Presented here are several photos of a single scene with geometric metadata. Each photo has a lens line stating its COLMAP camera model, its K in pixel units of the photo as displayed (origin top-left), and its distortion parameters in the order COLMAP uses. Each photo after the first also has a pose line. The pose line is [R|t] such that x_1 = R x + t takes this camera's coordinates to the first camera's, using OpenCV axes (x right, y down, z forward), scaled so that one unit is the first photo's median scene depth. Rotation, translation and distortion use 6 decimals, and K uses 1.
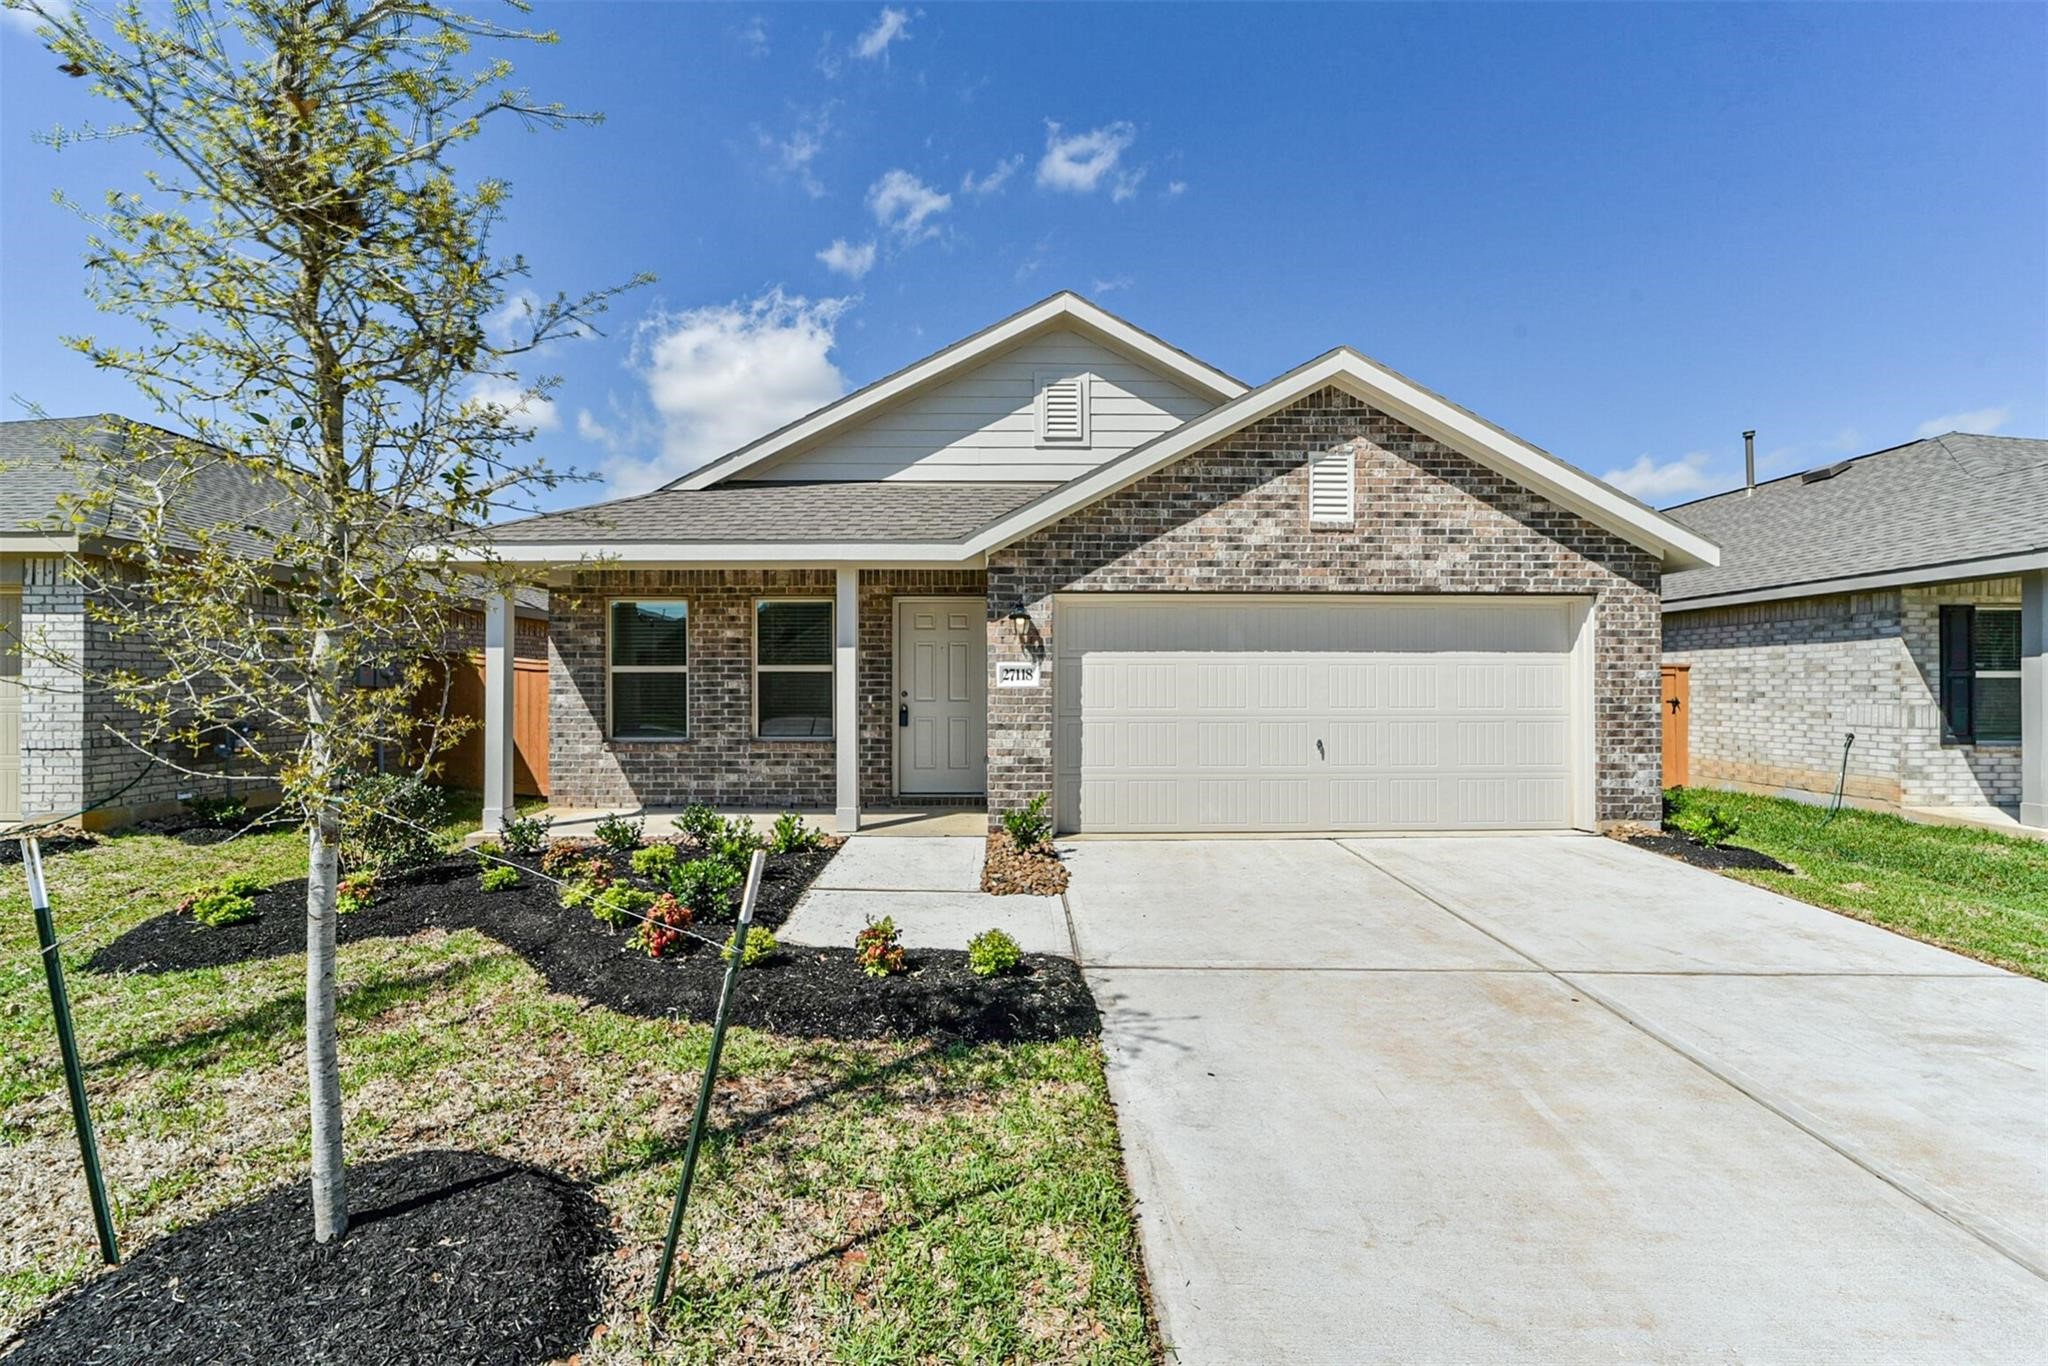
lens RADIAL K [[800.2, 0, 1009.6], [0, 800.2, 680.9], [0, 0, 1]] dist [-0.008871, 0.001911]
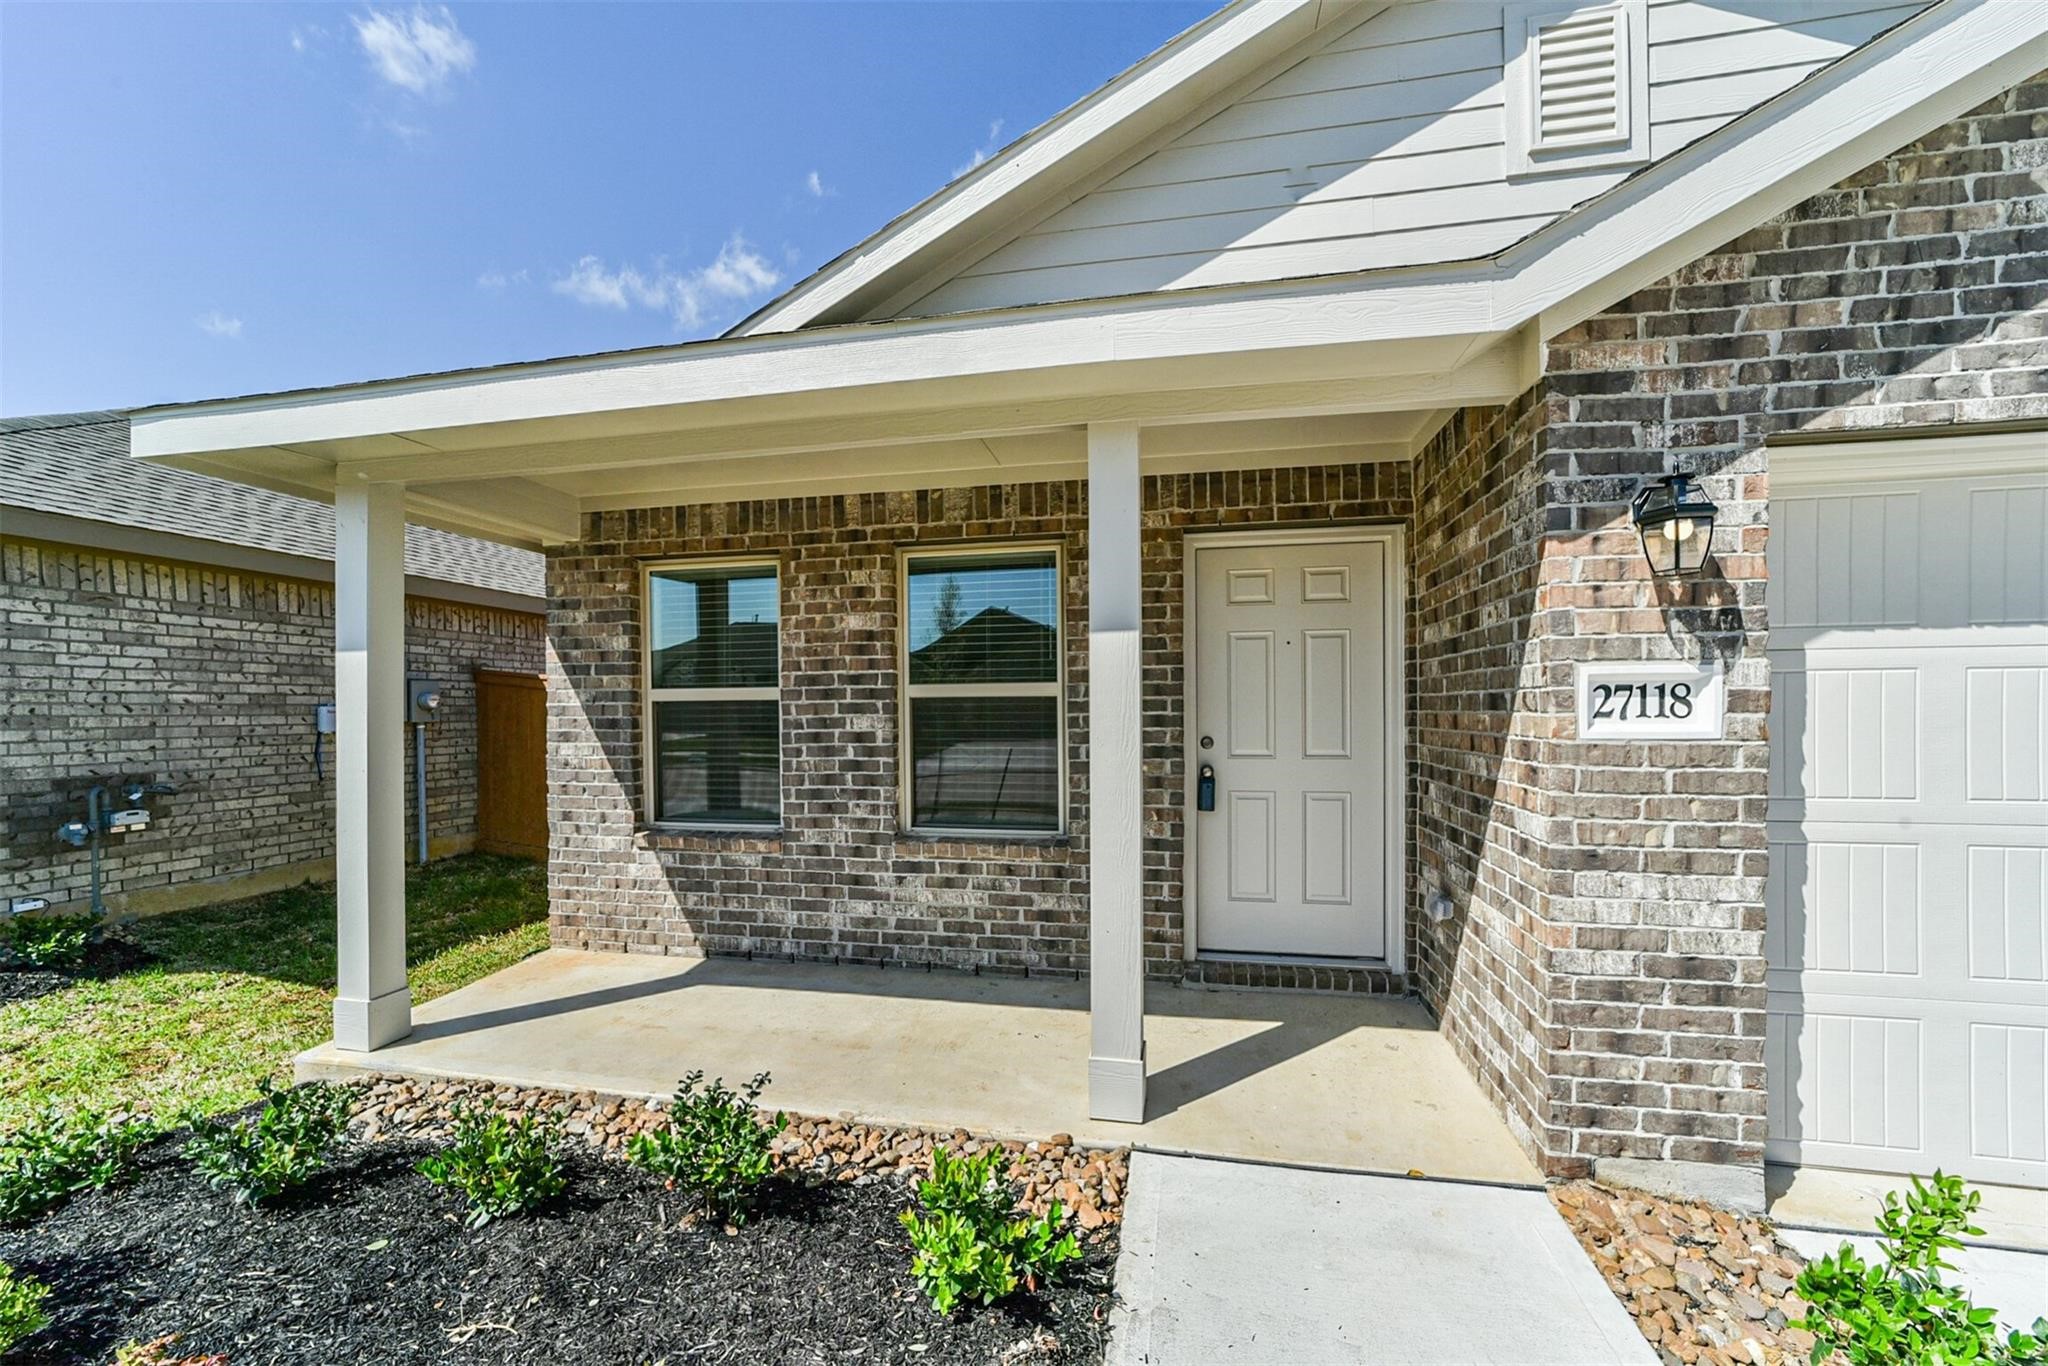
lens RADIAL K [[800.2, 0, 1032.4], [0, 800.2, 695.8], [0, 0, 1]] dist [-0.008871, 0.001911]
pose [[0.980173, -0.009409, -0.197921, -0.141830], [0.007872, 0.999932, -0.008550, -0.007749], [0.197988, 0.006822, 0.980181, 0.529637]]
